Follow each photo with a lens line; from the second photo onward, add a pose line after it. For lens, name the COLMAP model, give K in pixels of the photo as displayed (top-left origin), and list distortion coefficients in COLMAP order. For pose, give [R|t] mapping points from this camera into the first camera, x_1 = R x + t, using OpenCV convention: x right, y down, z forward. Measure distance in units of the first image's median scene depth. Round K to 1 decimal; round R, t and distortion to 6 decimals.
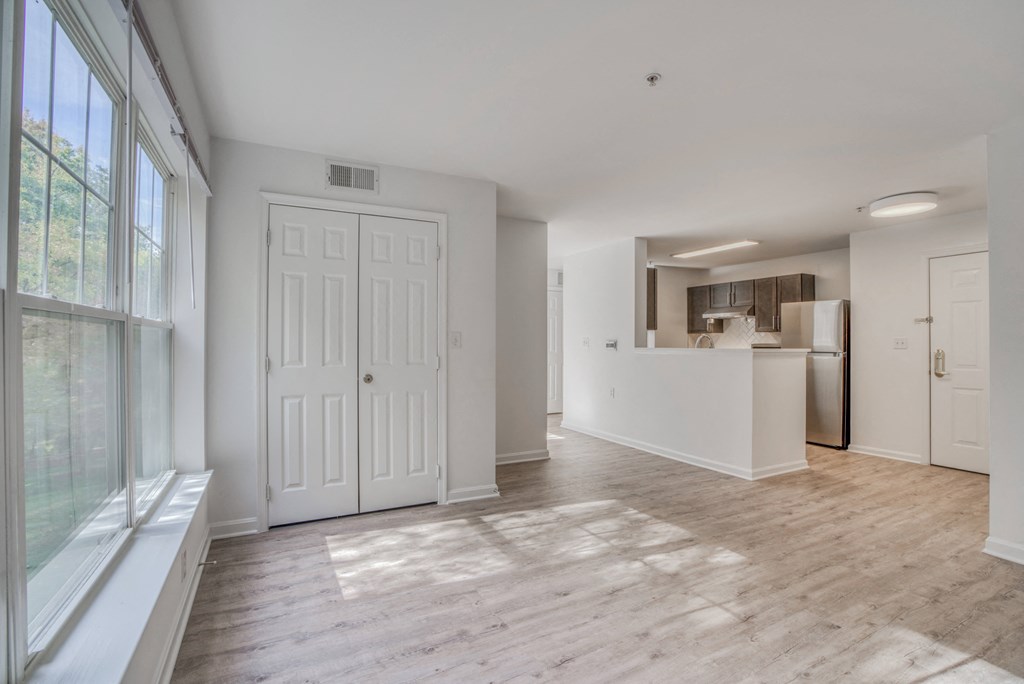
lens RADIAL K [[476.1, 0, 511.8], [0, 476.1, 340.4], [0, 0, 1]] dist [-0.049193, 0.004988]
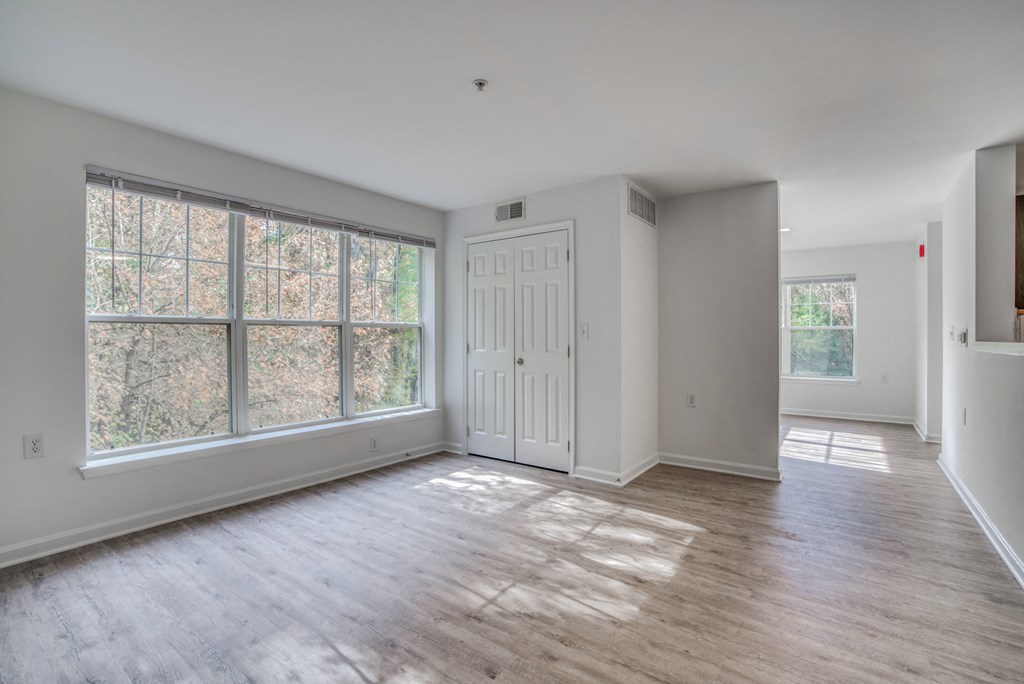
lens RADIAL K [[476.1, 0, 497.3], [0, 476.1, 340.7], [0, 0, 1]] dist [-0.049193, 0.004988]
pose [[0.412203, 0.007442, -0.911062, 0.862650], [0.008038, 0.999898, 0.011804, 0.006558], [0.911057, -0.012189, 0.412101, 0.393343]]
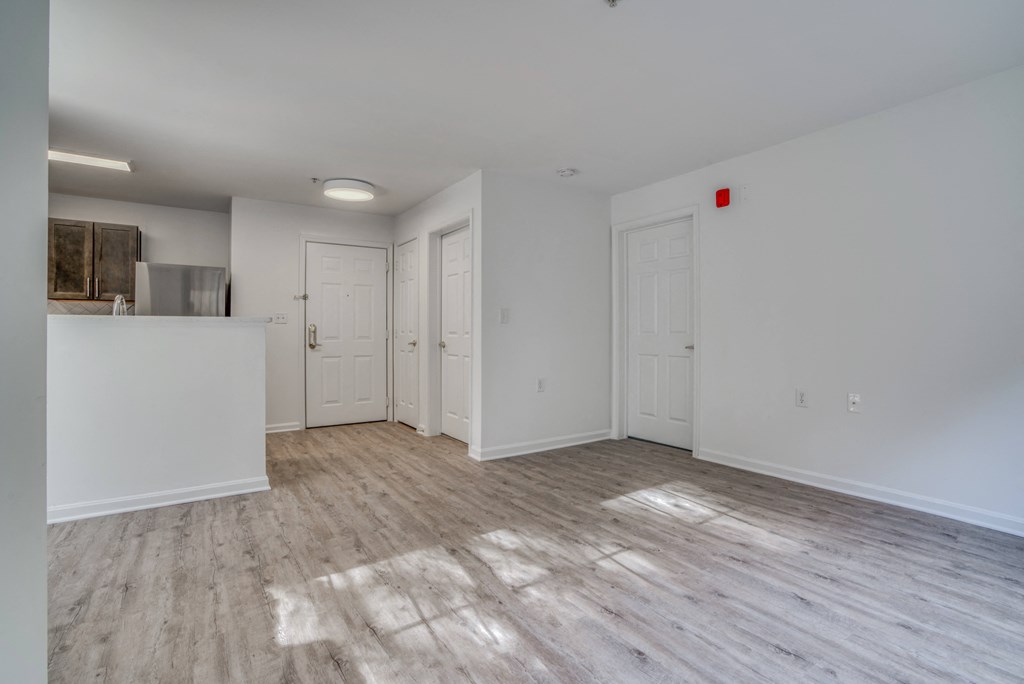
lens RADIAL K [[476.1, 0, 514.1], [0, 476.1, 333.5], [0, 0, 1]] dist [-0.049193, 0.004988]
pose [[-0.114001, -0.004750, 0.993469, -0.365061], [-0.007327, 0.999965, 0.003940, 0.046273], [-0.993454, -0.006830, -0.114032, 0.853144]]
